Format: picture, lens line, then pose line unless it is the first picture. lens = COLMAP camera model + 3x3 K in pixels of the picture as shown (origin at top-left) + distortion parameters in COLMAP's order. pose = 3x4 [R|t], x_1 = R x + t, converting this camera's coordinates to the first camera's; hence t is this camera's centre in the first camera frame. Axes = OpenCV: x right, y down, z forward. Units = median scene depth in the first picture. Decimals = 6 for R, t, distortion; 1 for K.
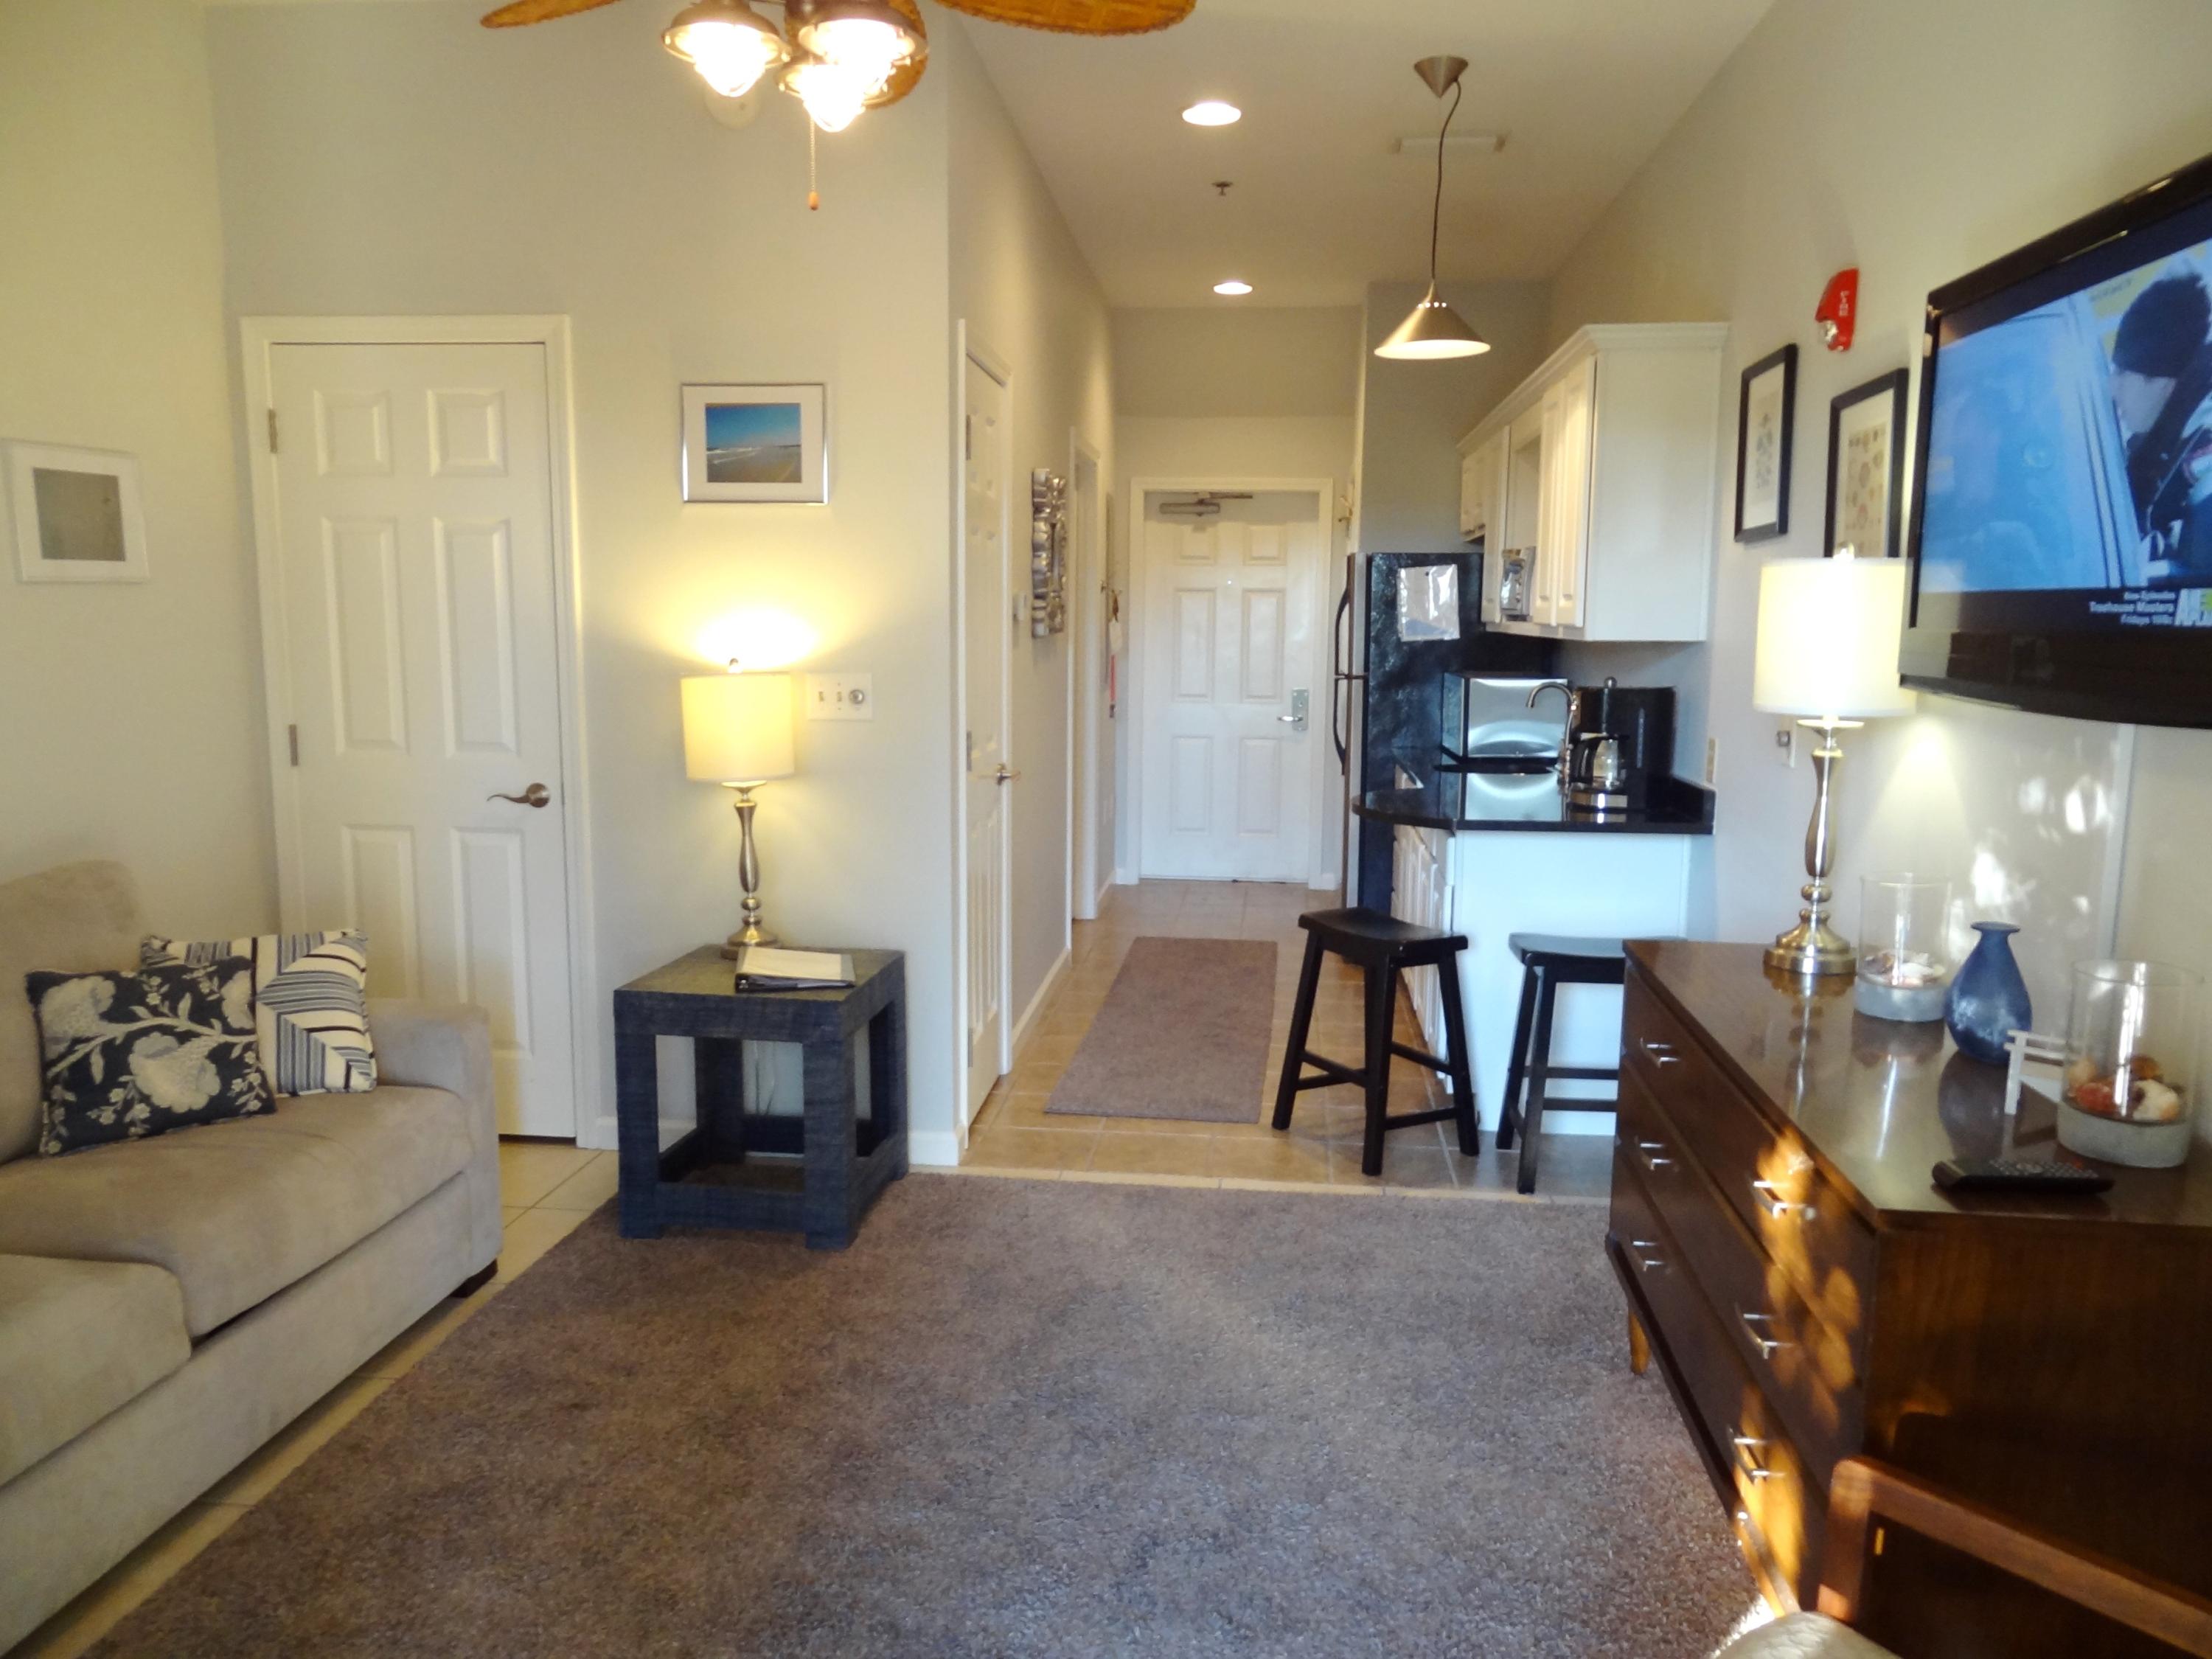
lens RADIAL K [[1549.5, 0, 1121.0], [0, 1549.5, 836.0], [0, 0, 1]] dist [0.002066, 0.013711]
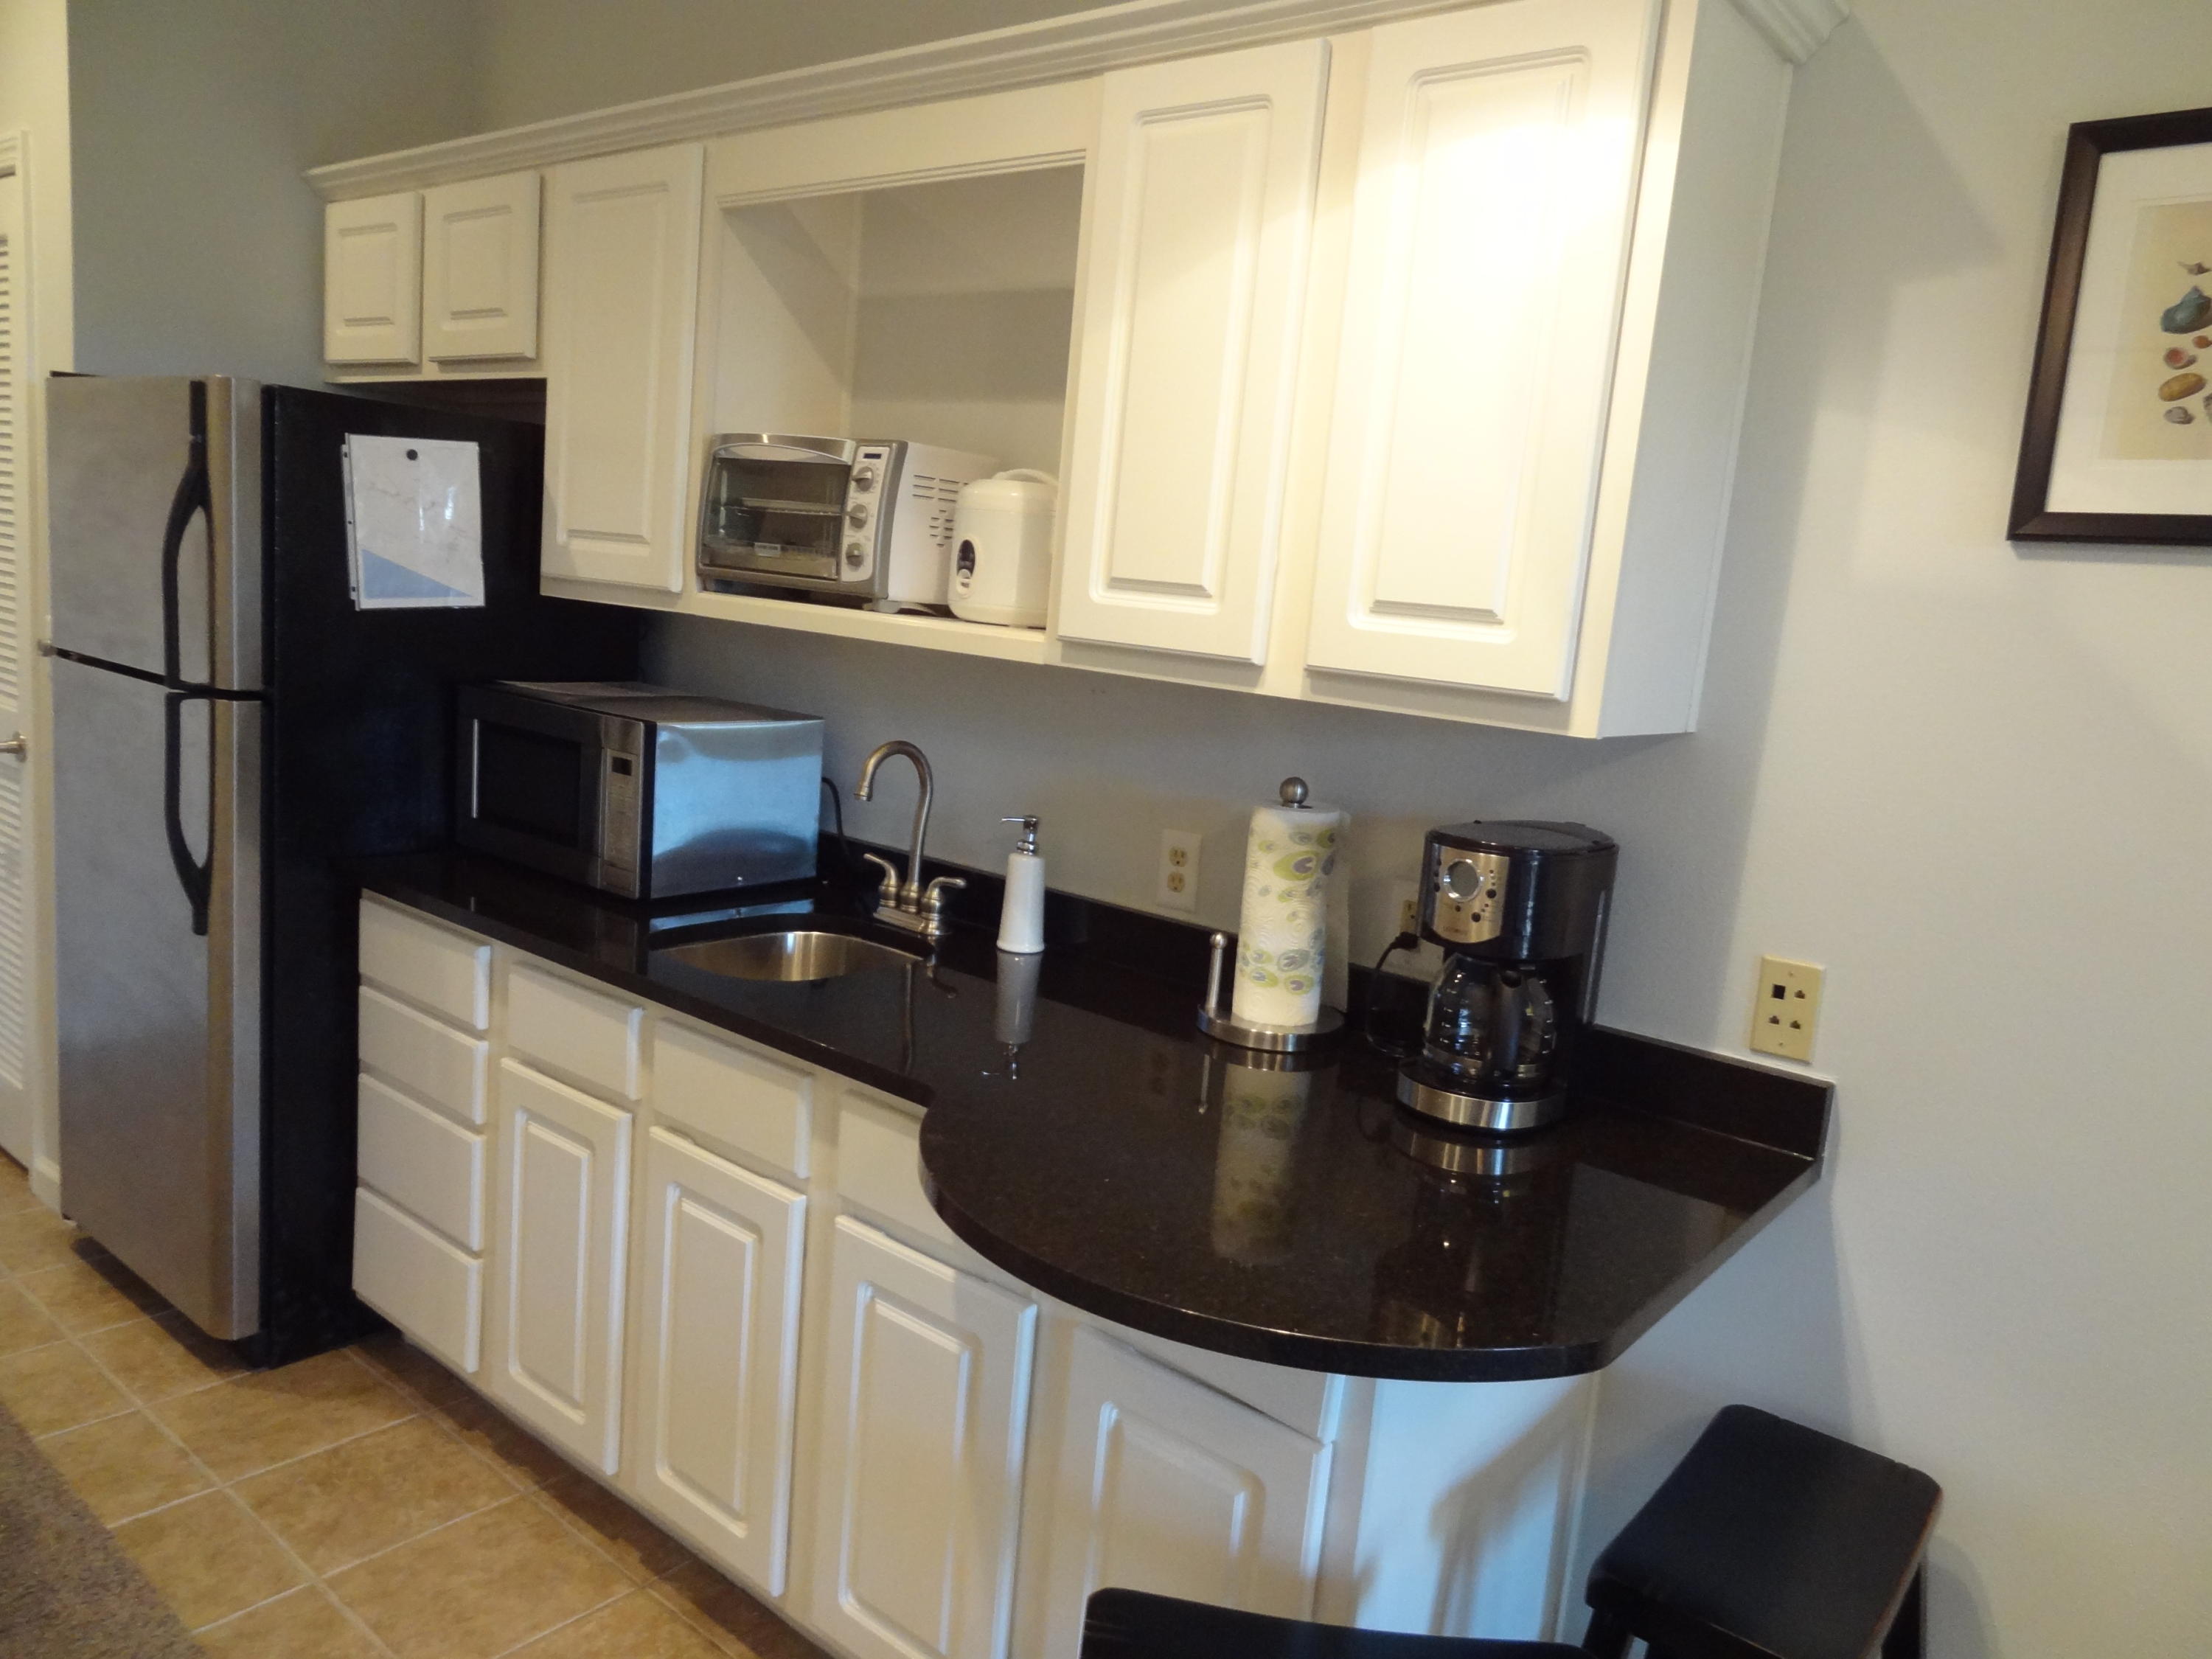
lens RADIAL K [[1549.5, 0, 1119.4], [0, 1549.5, 830.0], [0, 0, 1]] dist [0.002066, 0.013711]
pose [[0.546438, -0.087526, 0.832914, -0.096436], [0.033083, 0.996004, 0.082960, -0.147302], [-0.836846, -0.017777, 0.547150, 0.932653]]
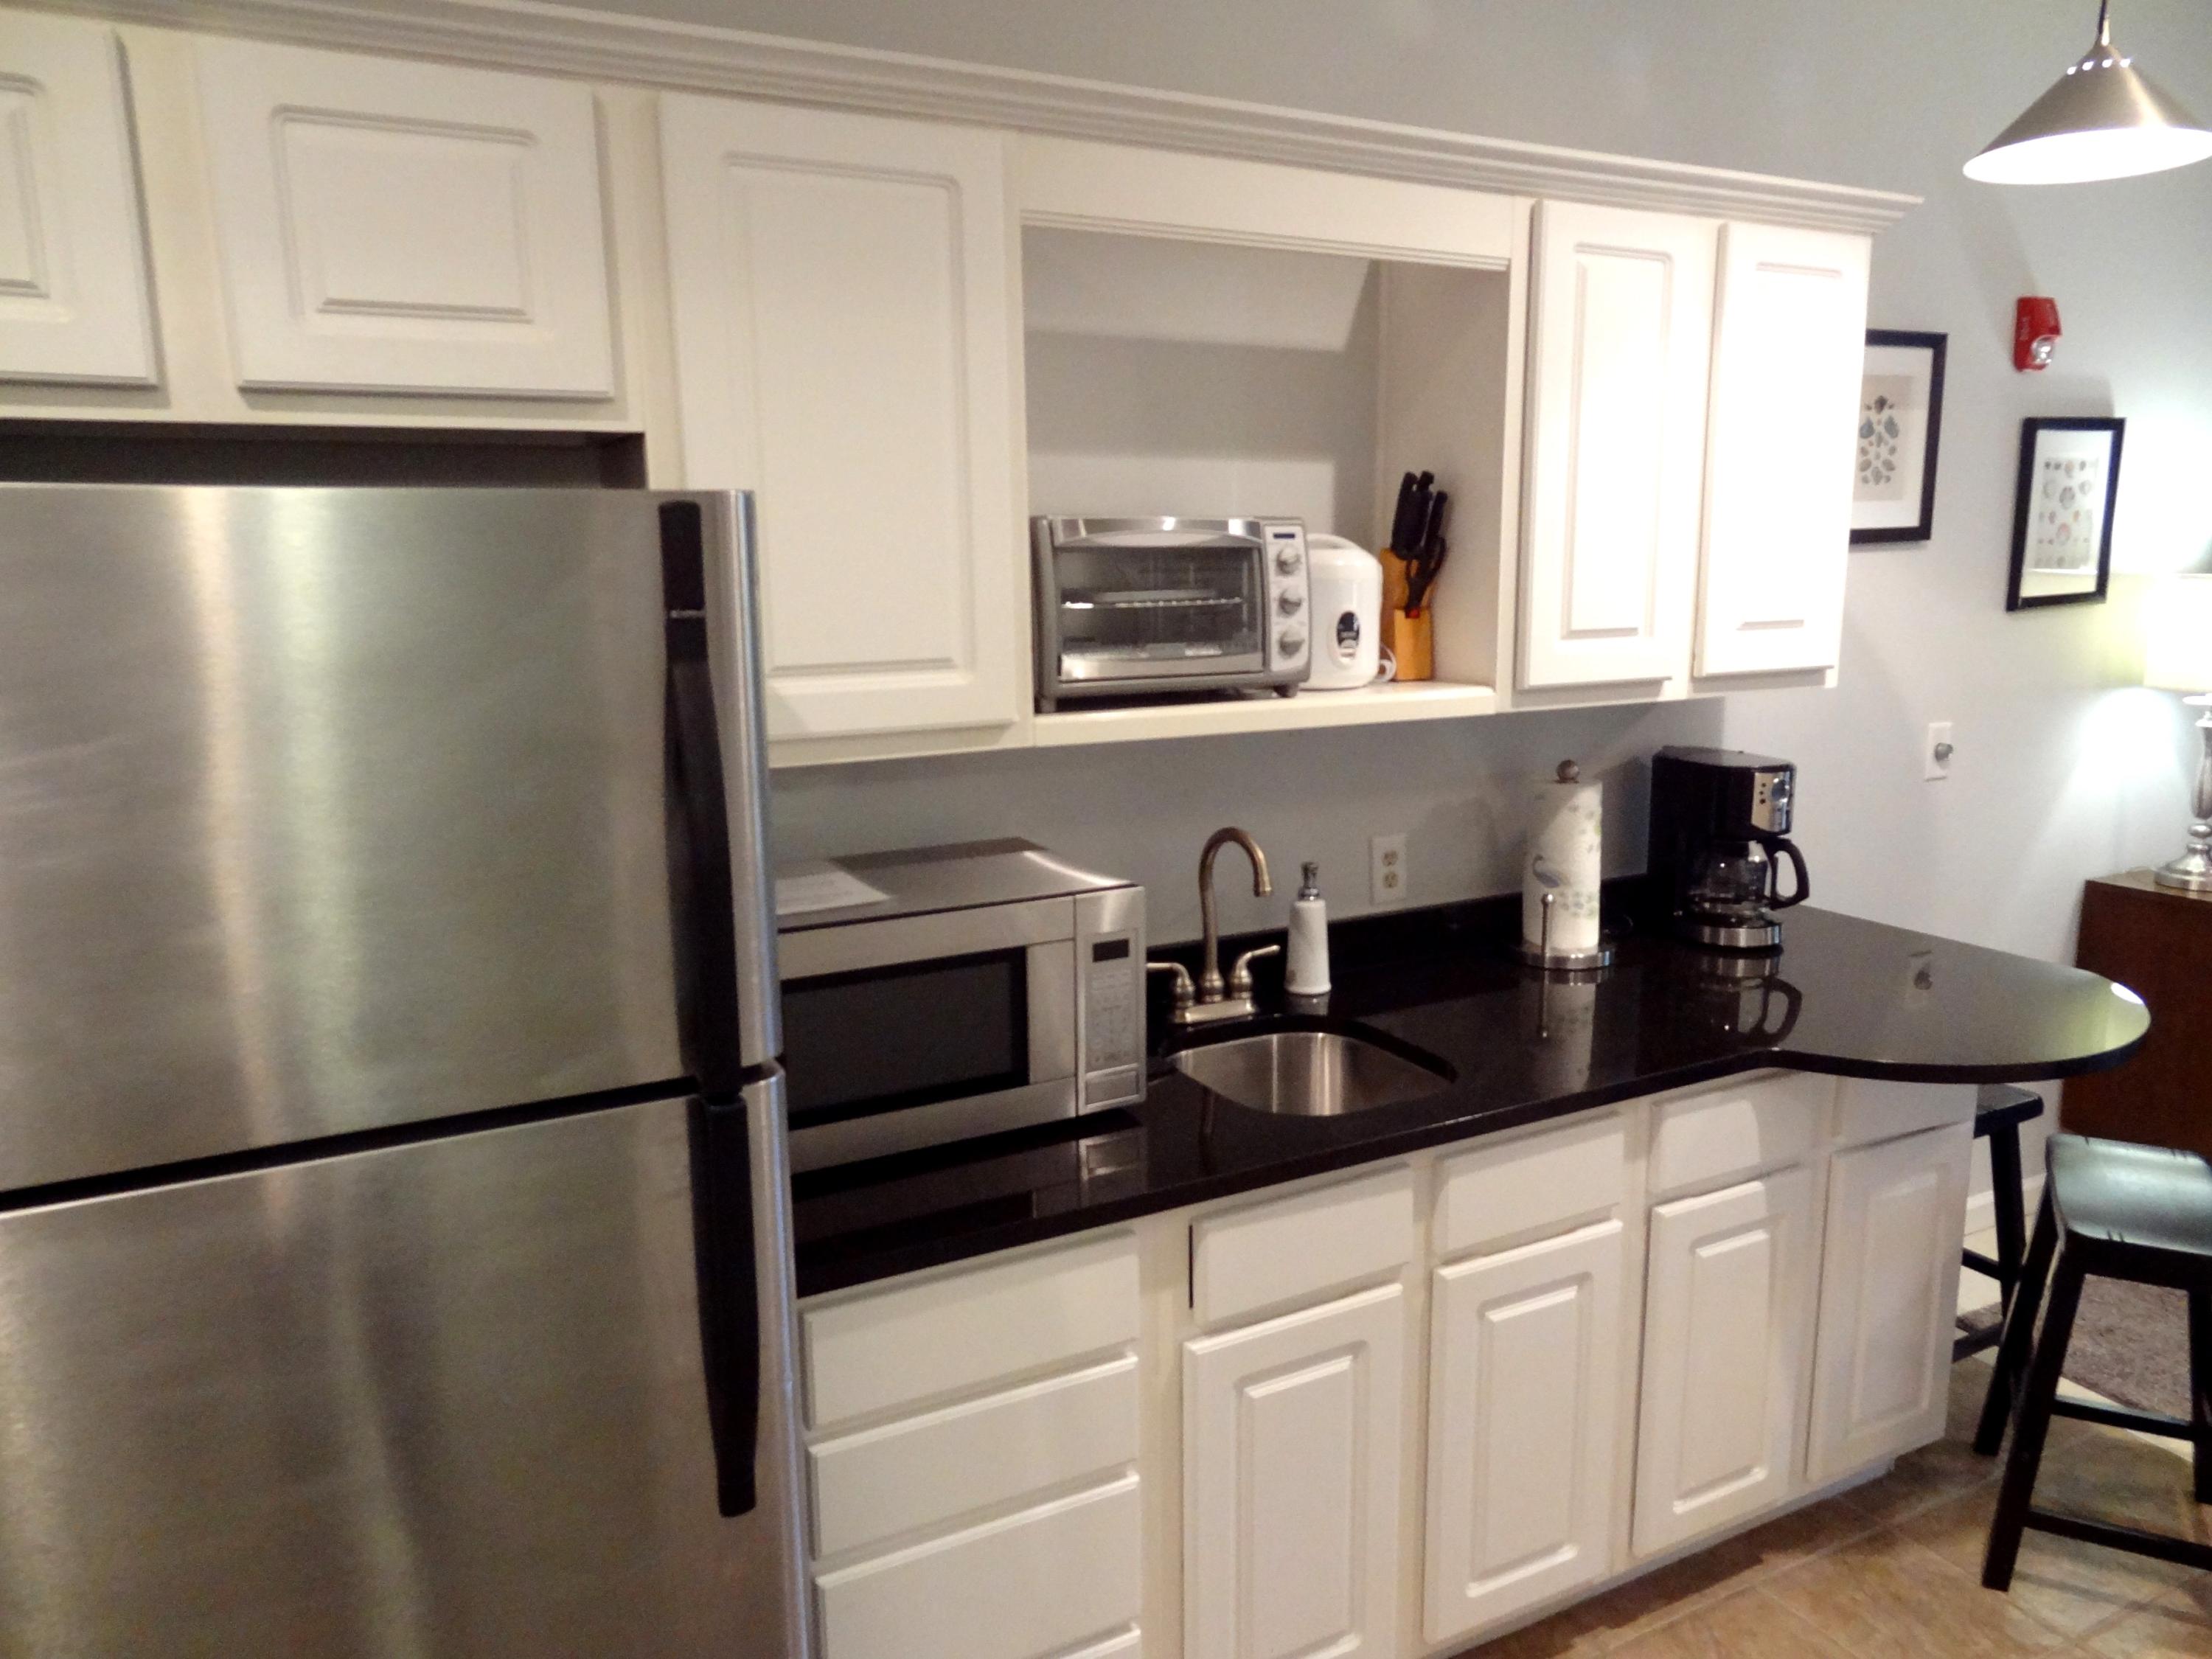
lens RADIAL K [[1549.5, 0, 1120.6], [0, 1549.5, 834.1], [0, 0, 1]] dist [0.002066, 0.013711]
pose [[-0.553579, -0.156452, 0.817969, -0.081797], [0.124102, 0.955731, 0.266790, -0.294043], [-0.823498, 0.249201, -0.509657, 1.681209]]
